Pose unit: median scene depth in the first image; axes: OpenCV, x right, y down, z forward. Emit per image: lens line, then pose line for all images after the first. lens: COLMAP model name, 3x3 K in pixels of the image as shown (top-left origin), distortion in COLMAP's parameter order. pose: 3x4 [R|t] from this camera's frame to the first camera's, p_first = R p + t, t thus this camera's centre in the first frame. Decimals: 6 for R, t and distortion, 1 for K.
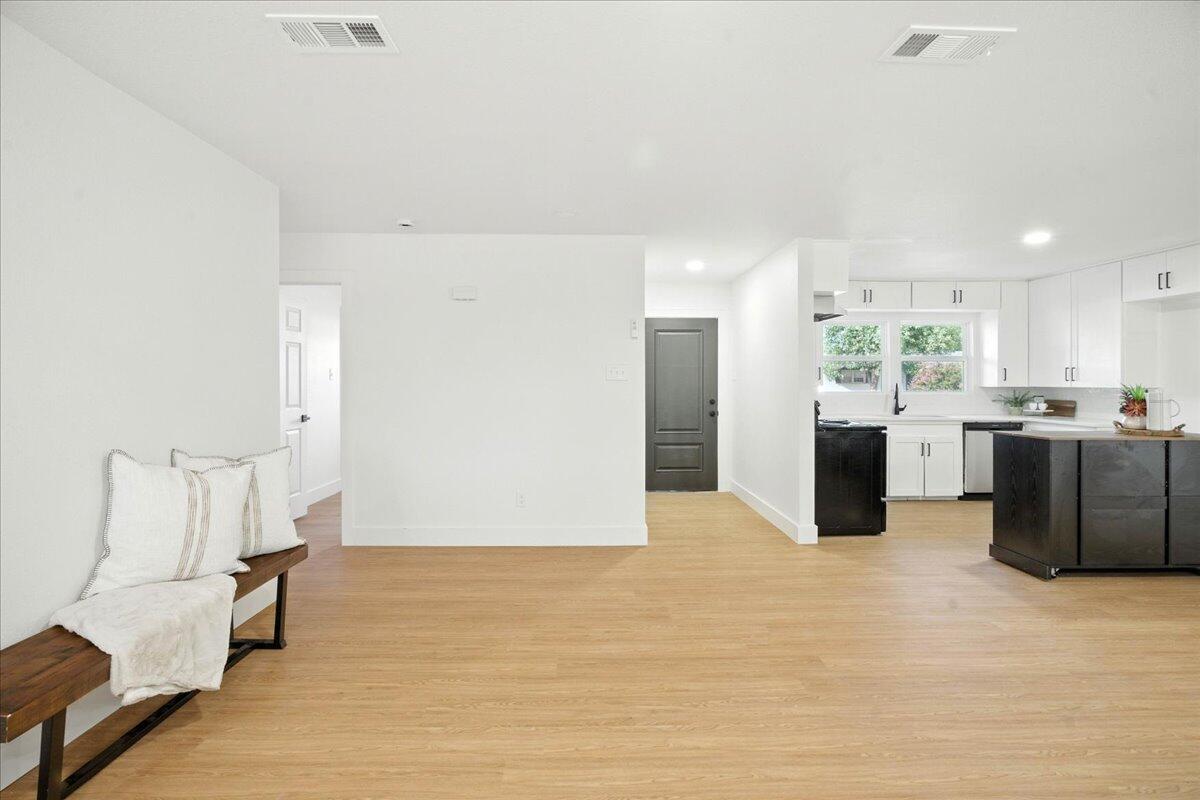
lens RADIAL K [[565.6, 0, 596.1], [0, 565.6, 387.8], [0, 0, 1]] dist [-0.018143, 0.000179]
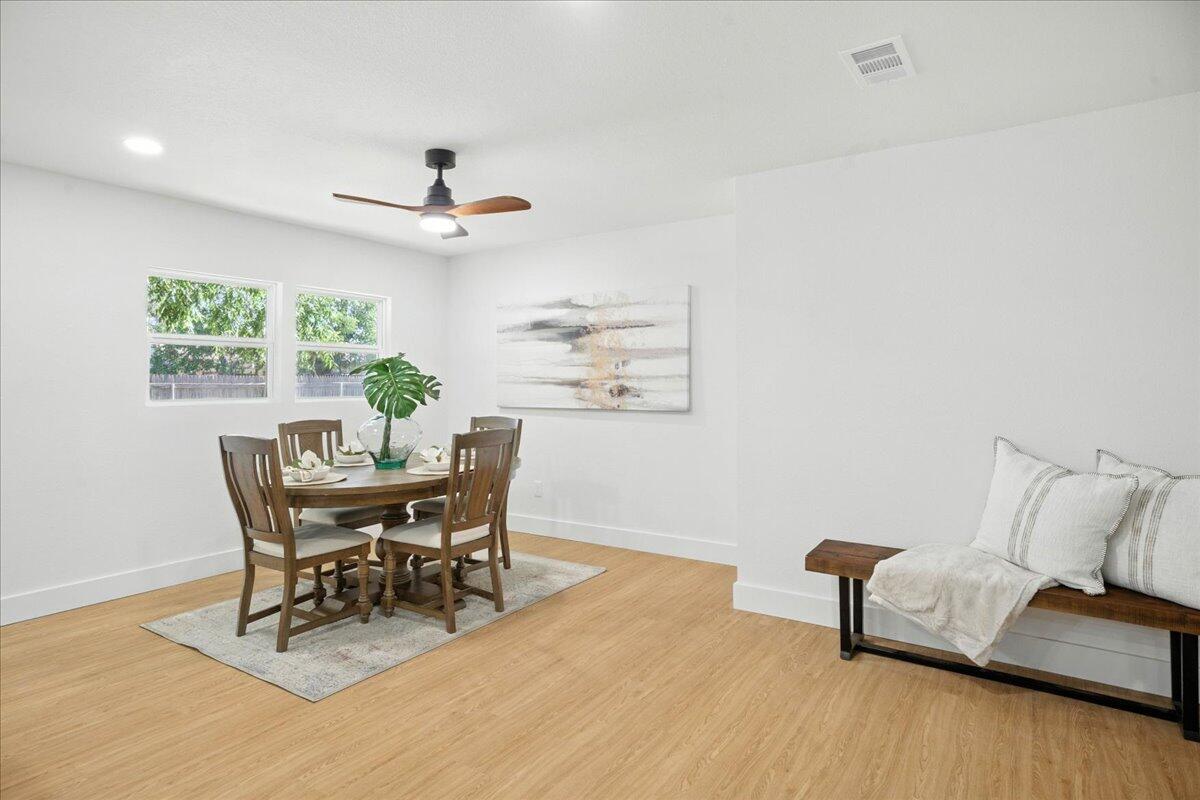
lens RADIAL K [[664.4, 0, 596.5], [0, 664.4, 362.2], [0, 0, 1]] dist [-0.001576, 0.000042]
pose [[-0.566785, -0.018140, -0.823666, 0.756614], [-0.006123, 0.999823, -0.017806, -0.016112], [0.823843, -0.005049, -0.566796, 1.051784]]
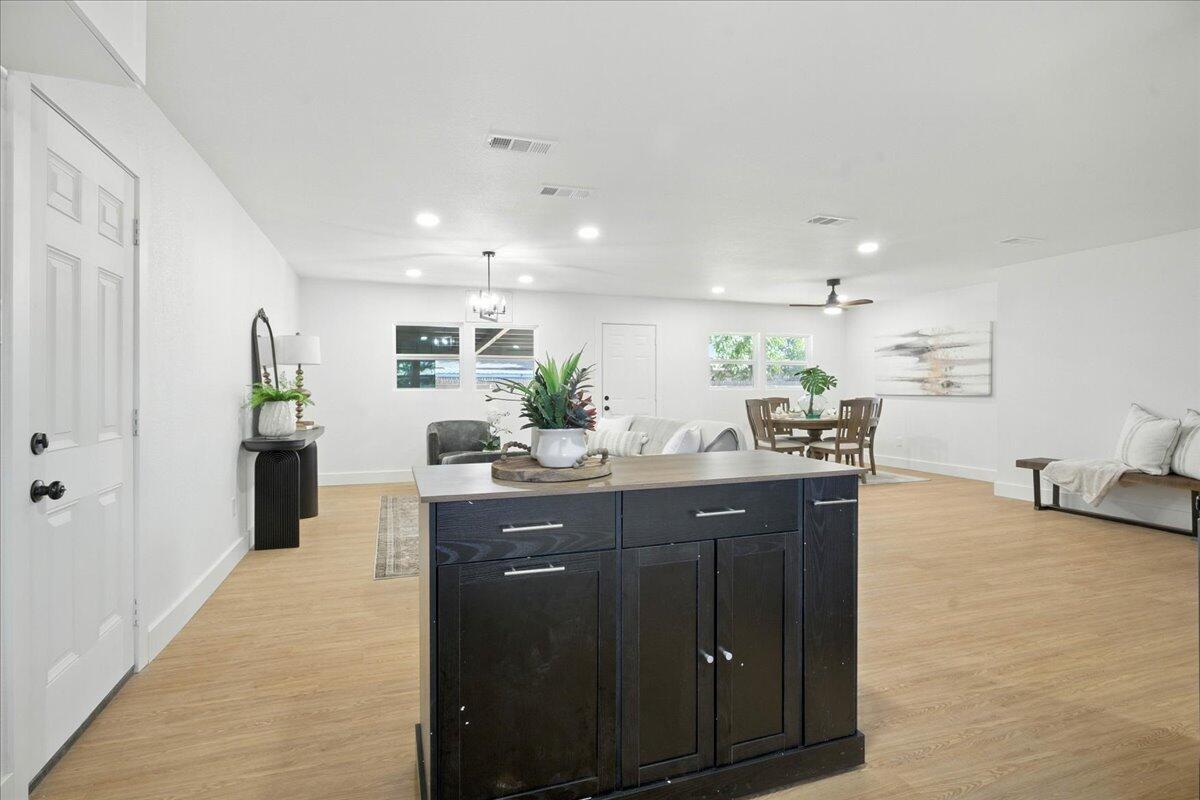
lens RADIAL K [[603.2, 0, 599.2], [0, 603.2, 388.7], [0, 0, 1]] dist [-0.002778, -0.000384]
pose [[-0.946779, 0.005341, -0.321841, 1.916244], [0.000968, 0.999905, 0.013746, 0.016503], [0.321884, 0.012703, -0.946694, 2.521631]]
